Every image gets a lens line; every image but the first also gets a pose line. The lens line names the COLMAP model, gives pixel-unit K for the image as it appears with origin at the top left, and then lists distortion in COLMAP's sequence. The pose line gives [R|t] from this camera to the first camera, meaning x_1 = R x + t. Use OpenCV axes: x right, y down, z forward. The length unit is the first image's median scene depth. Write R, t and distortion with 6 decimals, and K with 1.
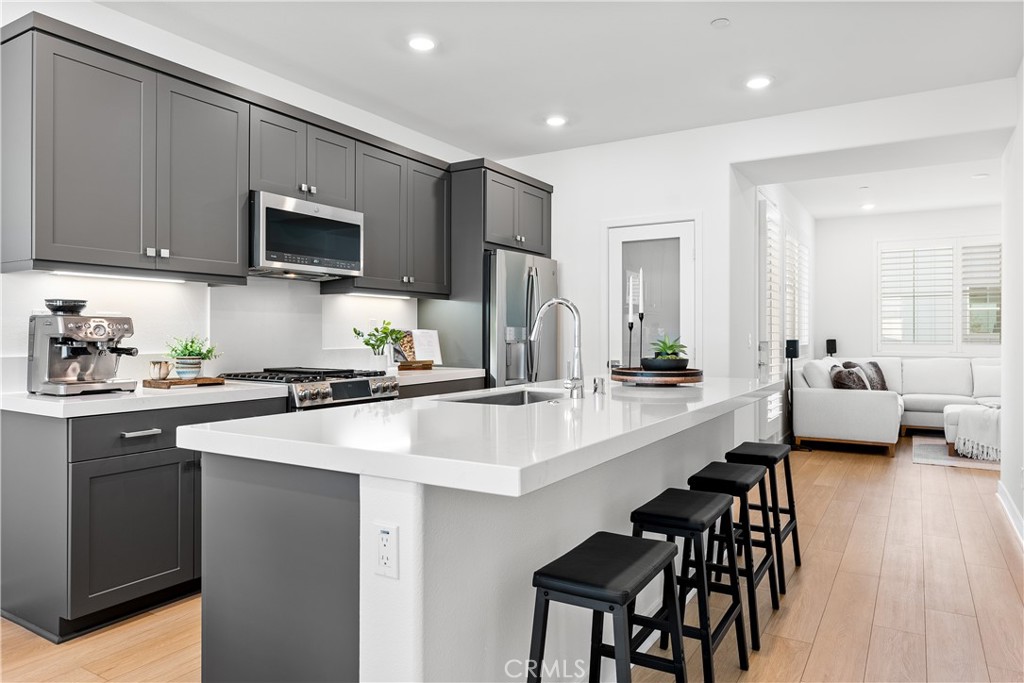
lens RADIAL K [[650.1, 0, 512.0], [0, 650.1, 341.5], [0, 0, 1]] dist [0.000184, 0.000010]
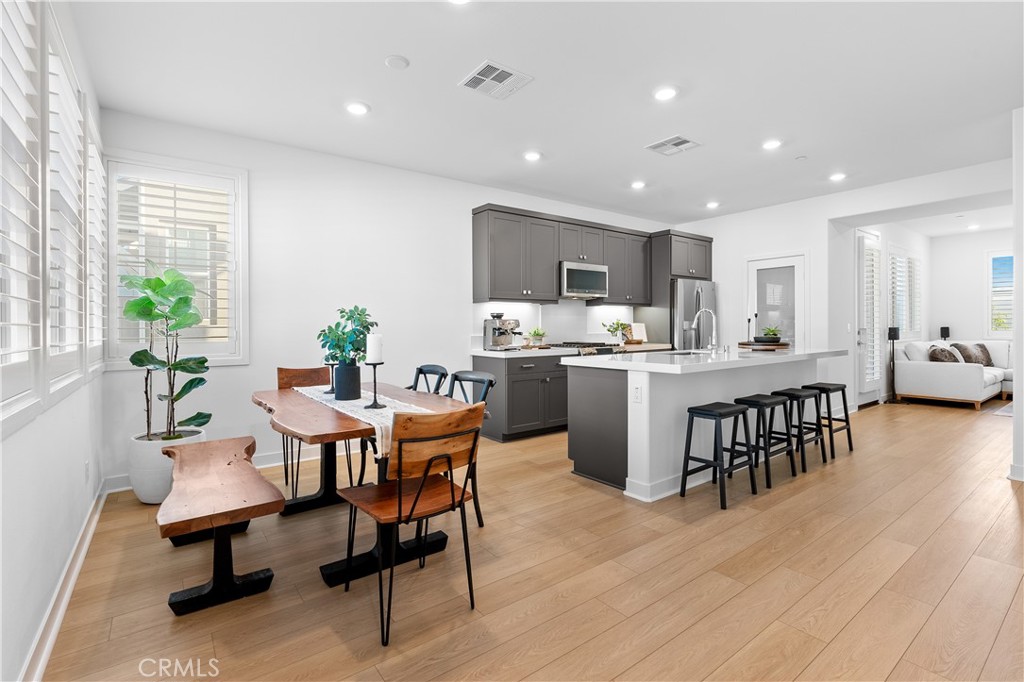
lens RADIAL K [[472.0, 0, 516.0], [0, 472.0, 332.3], [0, 0, 1]] dist [-0.015560, 0.000918]
pose [[0.934582, -0.004514, -0.355719, 0.023918], [0.004872, 0.999988, 0.000110, 0.006910], [0.355714, -0.001836, 0.934593, -0.438858]]
